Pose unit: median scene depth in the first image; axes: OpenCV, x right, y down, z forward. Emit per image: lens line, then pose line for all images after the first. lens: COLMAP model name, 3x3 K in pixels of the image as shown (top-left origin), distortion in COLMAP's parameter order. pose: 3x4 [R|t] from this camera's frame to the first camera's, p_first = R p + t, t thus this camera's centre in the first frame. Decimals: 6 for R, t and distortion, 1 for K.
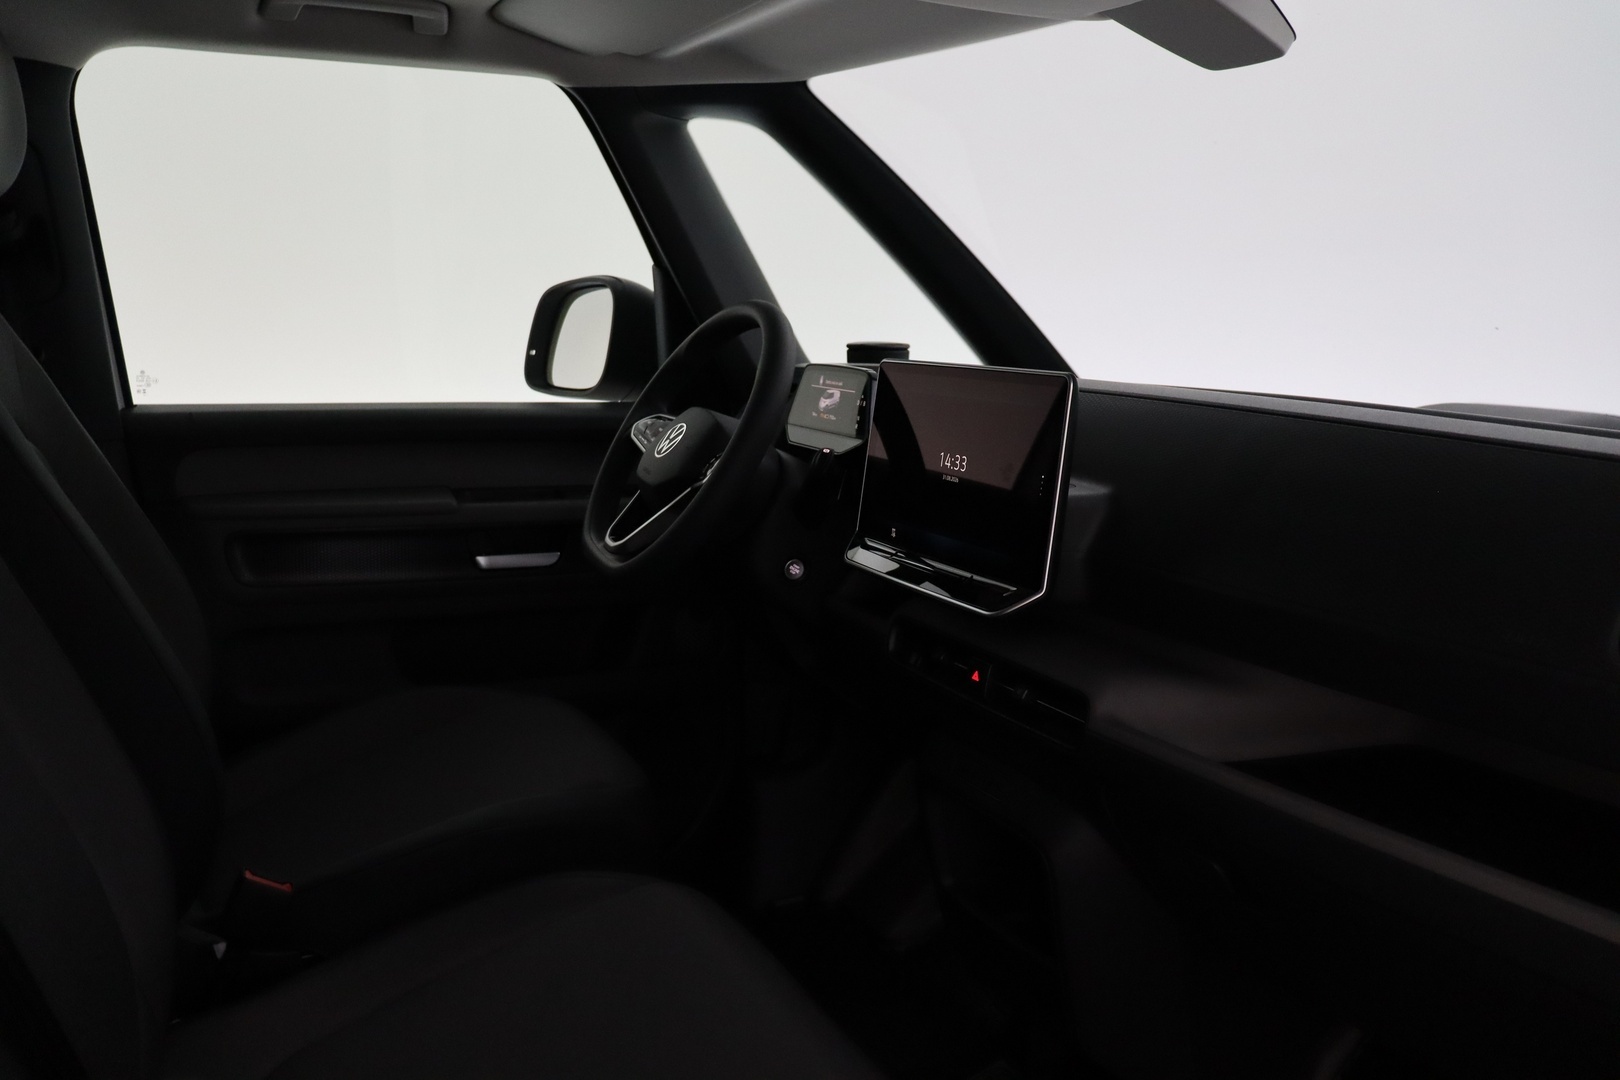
lens RADIAL K [[1320.7, 0, 810.0], [0, 1320.7, 540.0], [0, 0, 1]] dist [-0.166495, 0.148633]
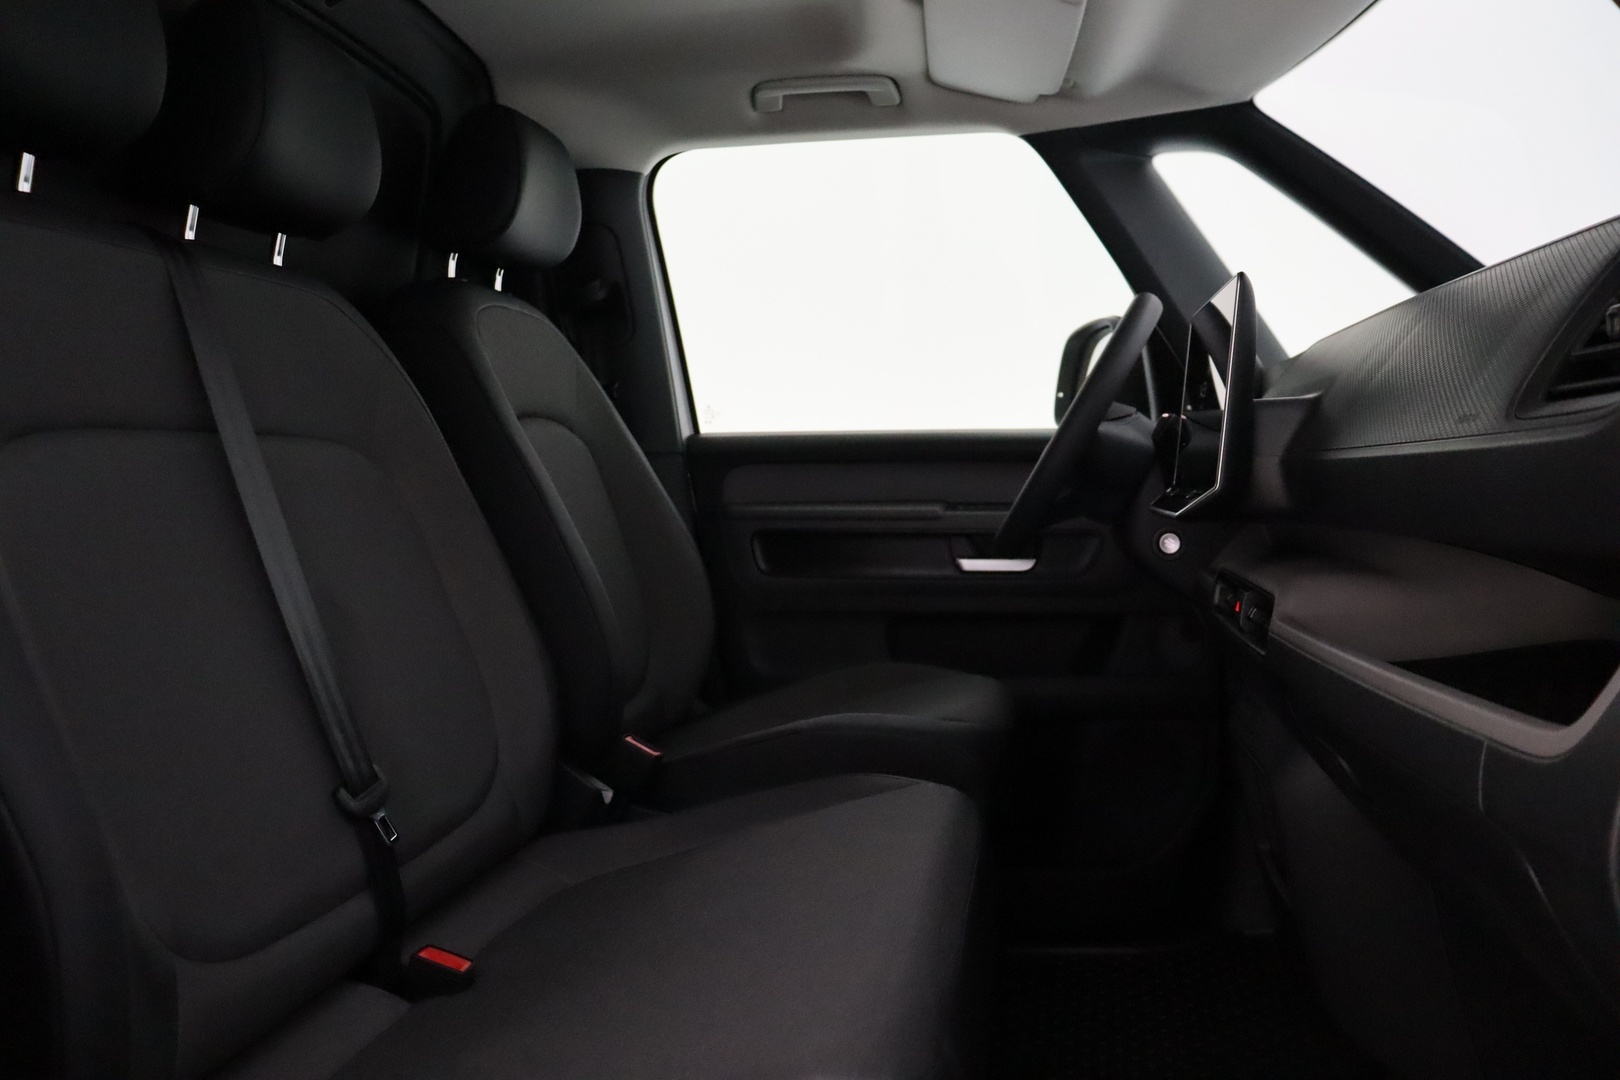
lens RADIAL K [[1320.7, 0, 810.0], [0, 1320.7, 540.0], [0, 0, 1]] dist [-0.166495, 0.148633]
pose [[0.814999, -0.009302, -0.579388, 0.317431], [-0.059825, 0.993177, -0.100100, 0.125732], [0.576366, 0.116244, 0.808882, 0.014513]]
